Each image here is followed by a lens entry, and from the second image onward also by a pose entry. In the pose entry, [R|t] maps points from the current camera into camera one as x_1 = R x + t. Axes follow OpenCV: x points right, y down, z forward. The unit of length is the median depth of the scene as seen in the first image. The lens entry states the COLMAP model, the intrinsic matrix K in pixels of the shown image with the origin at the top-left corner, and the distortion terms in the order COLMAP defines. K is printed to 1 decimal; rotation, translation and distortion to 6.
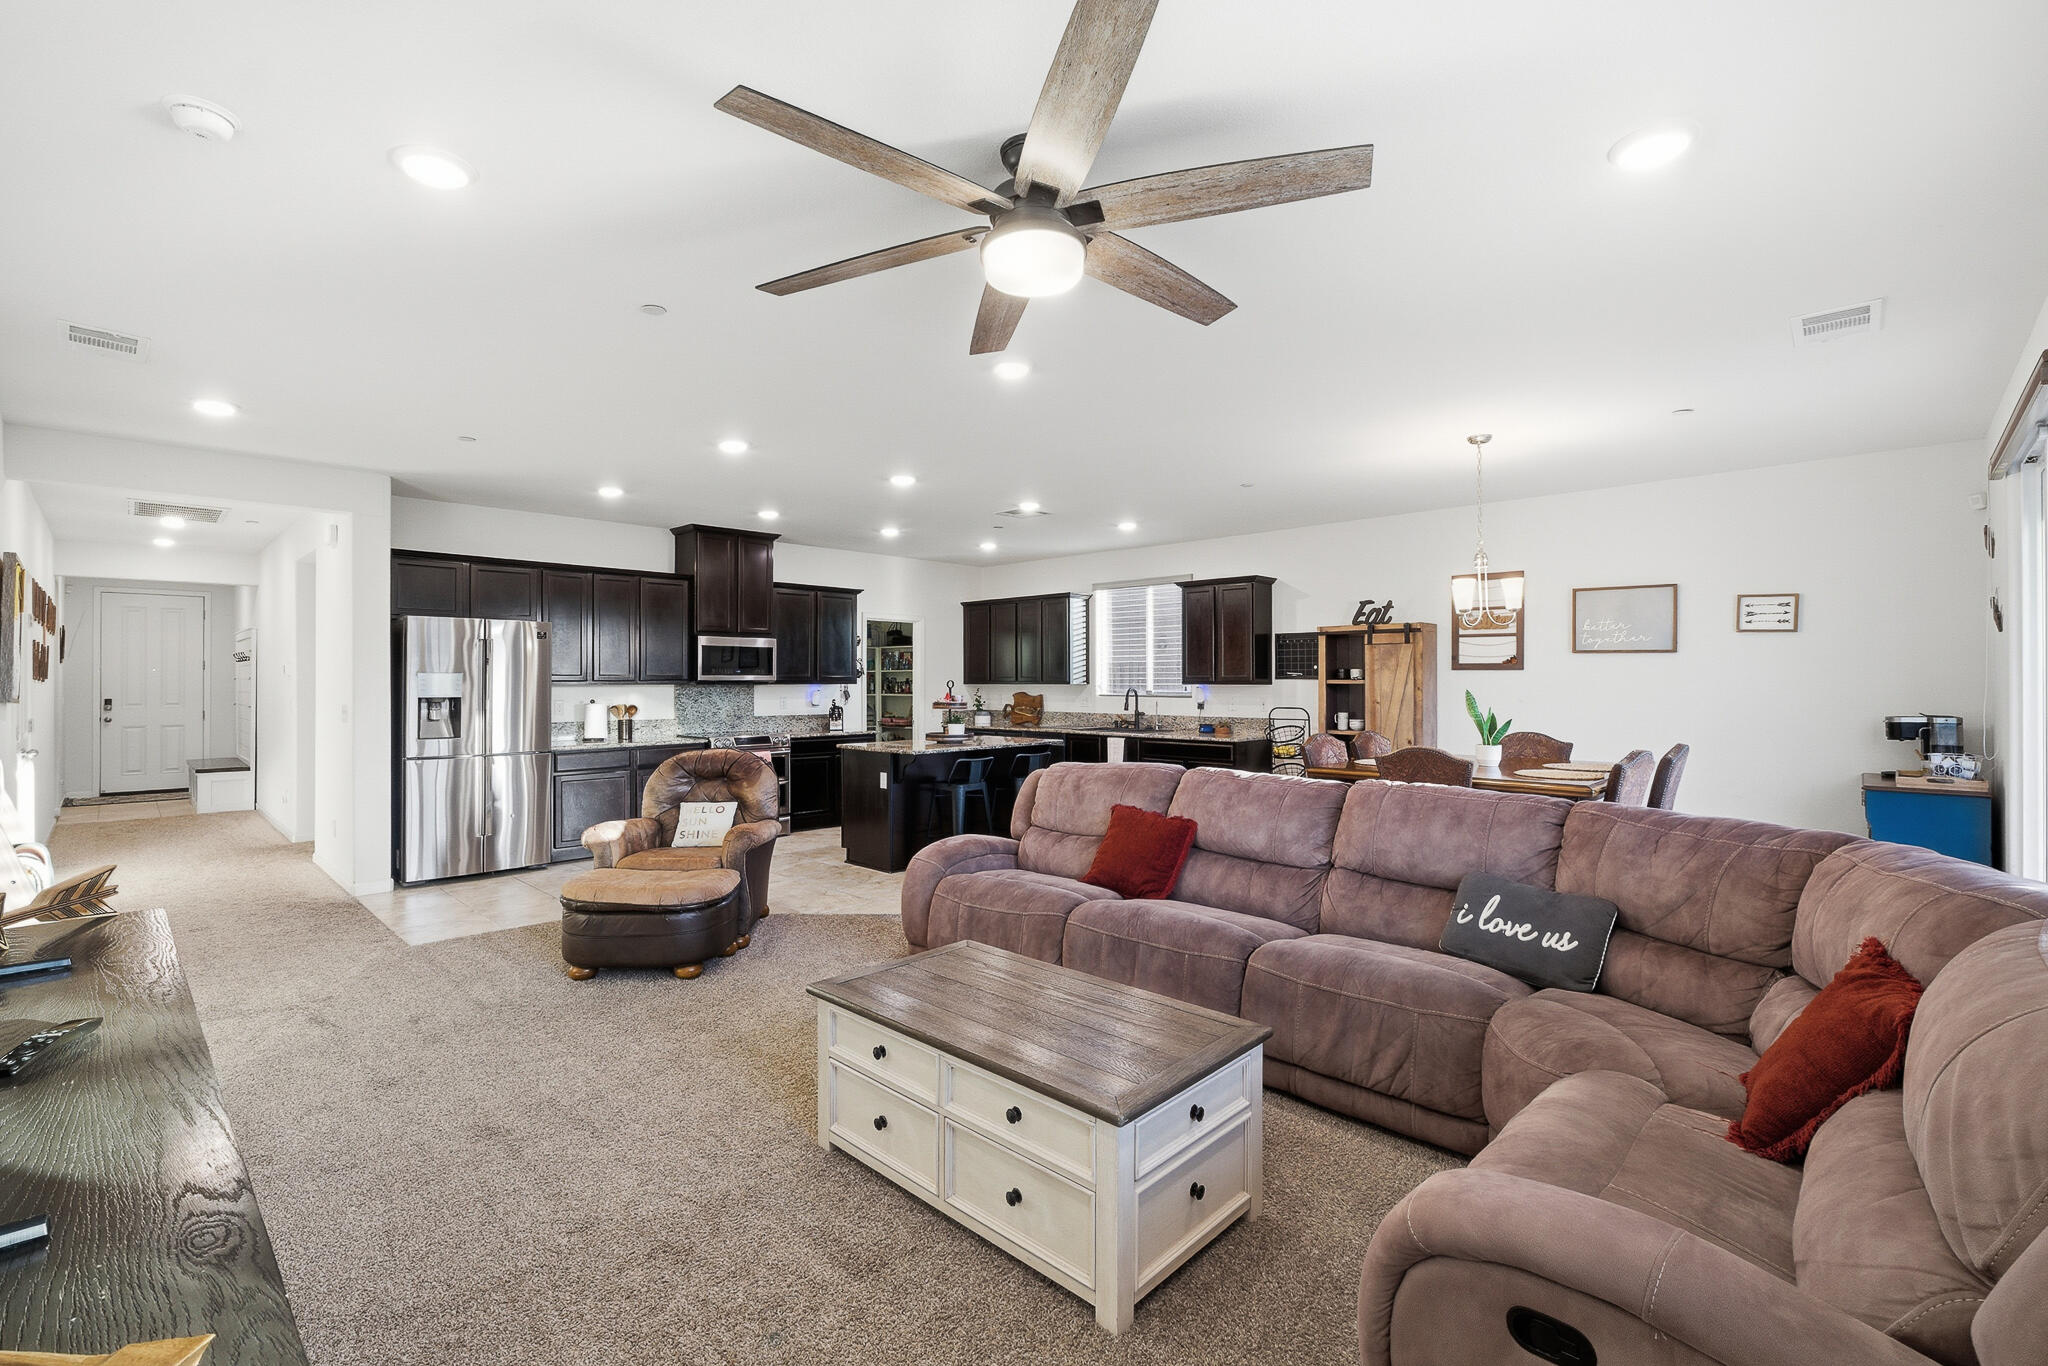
lens RADIAL K [[889.5, 0, 1023.5], [0, 889.5, 678.4], [0, 0, 1]] dist [-0.013348, 0.005219]
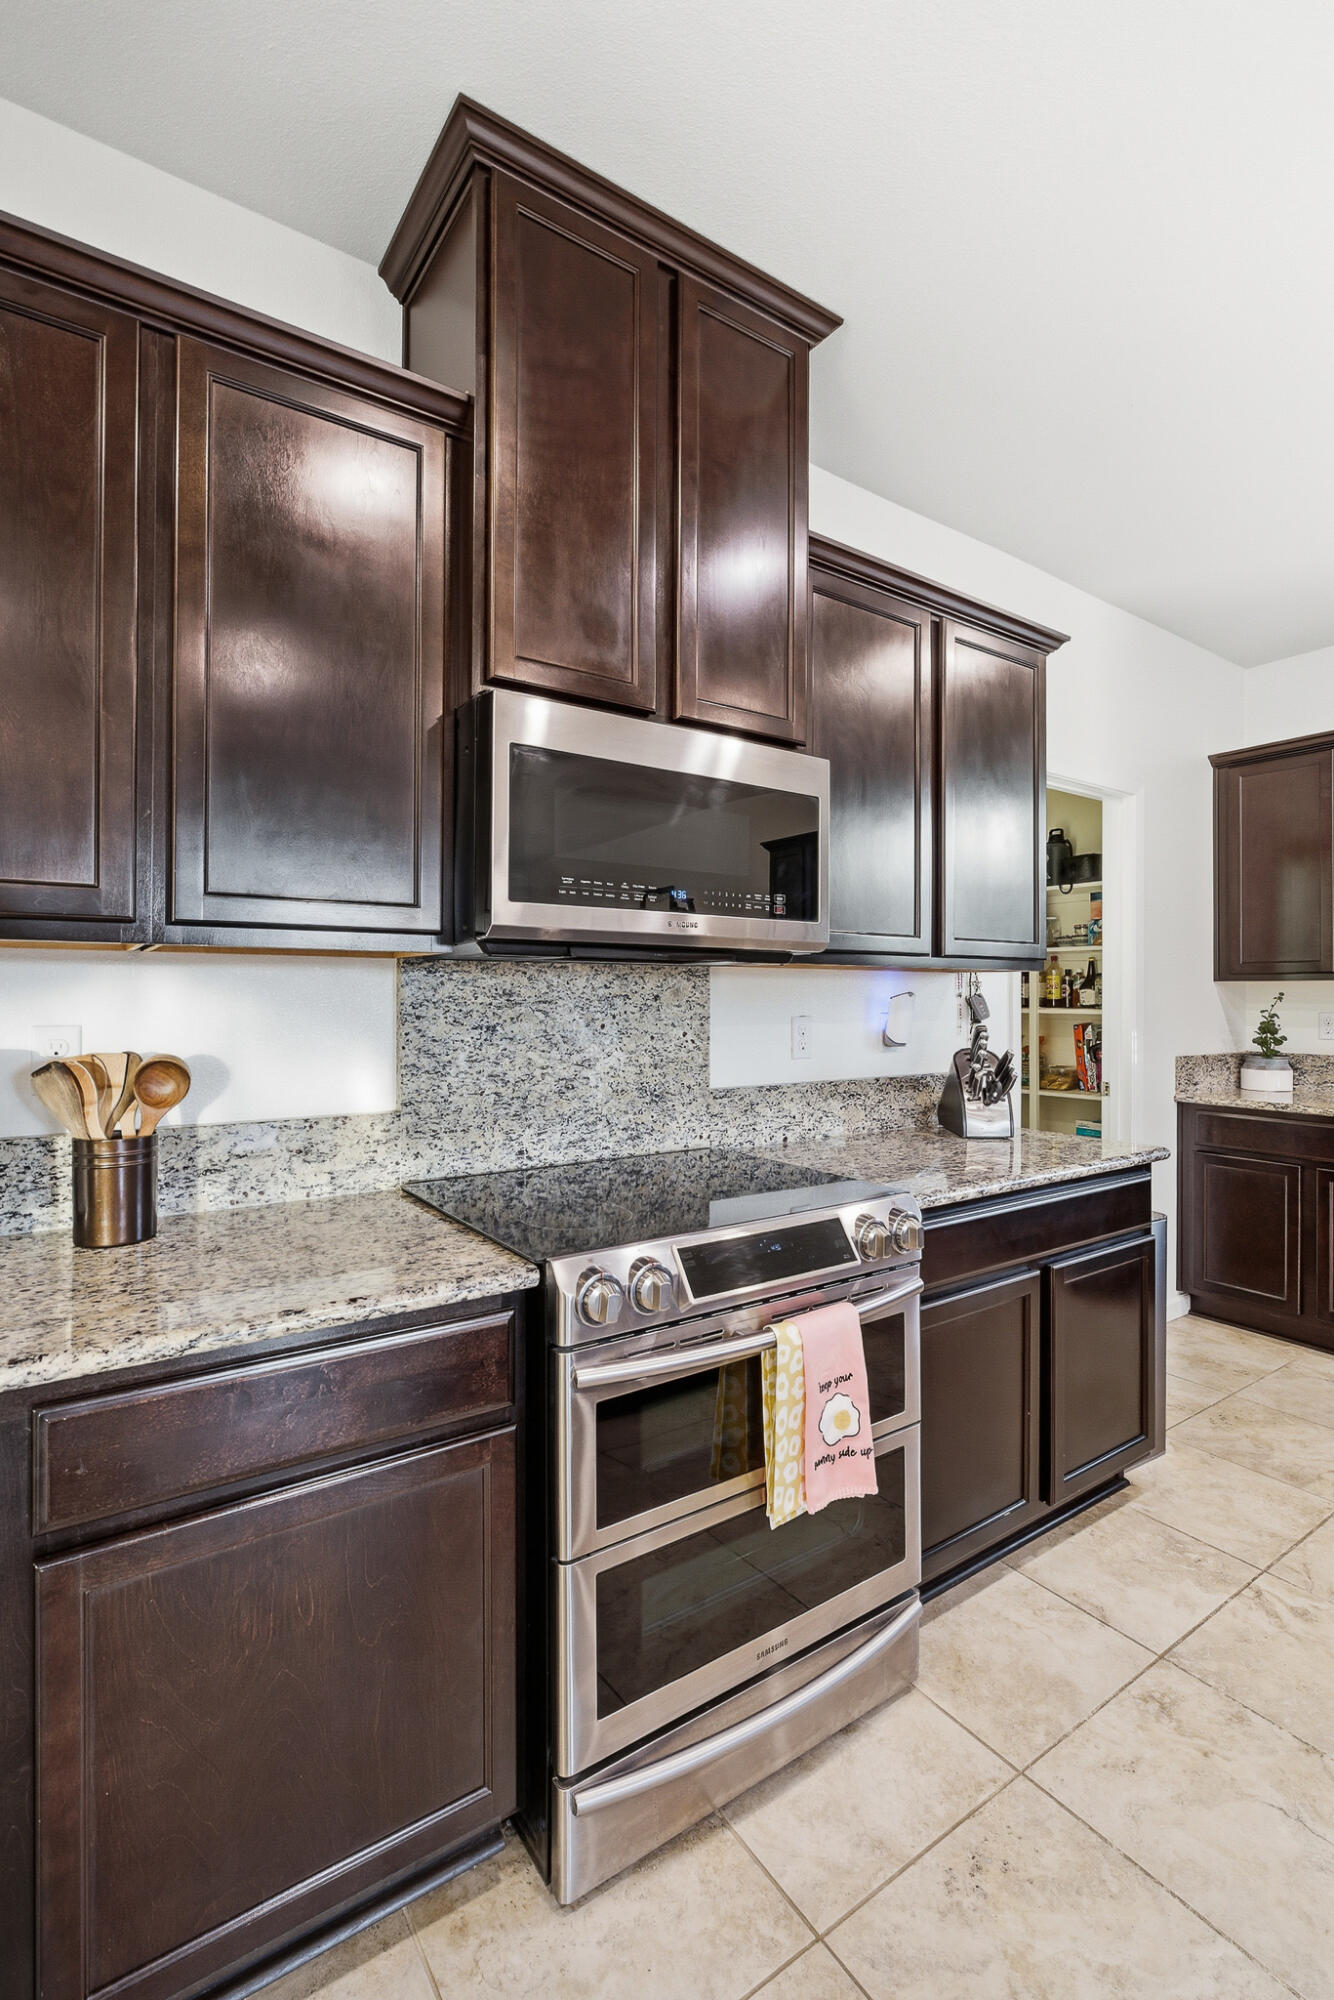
lens RADIAL K [[868.6, 0, 653.5], [0, 868.6, 996.4], [0, 0, 1]] dist [-0.013348, 0.005219]
pose [[0.978247, 0.008827, -0.207256, -0.306542], [-0.006551, 0.999911, 0.011663, 0.014716], [0.207341, -0.010052, 0.978217, 0.860472]]
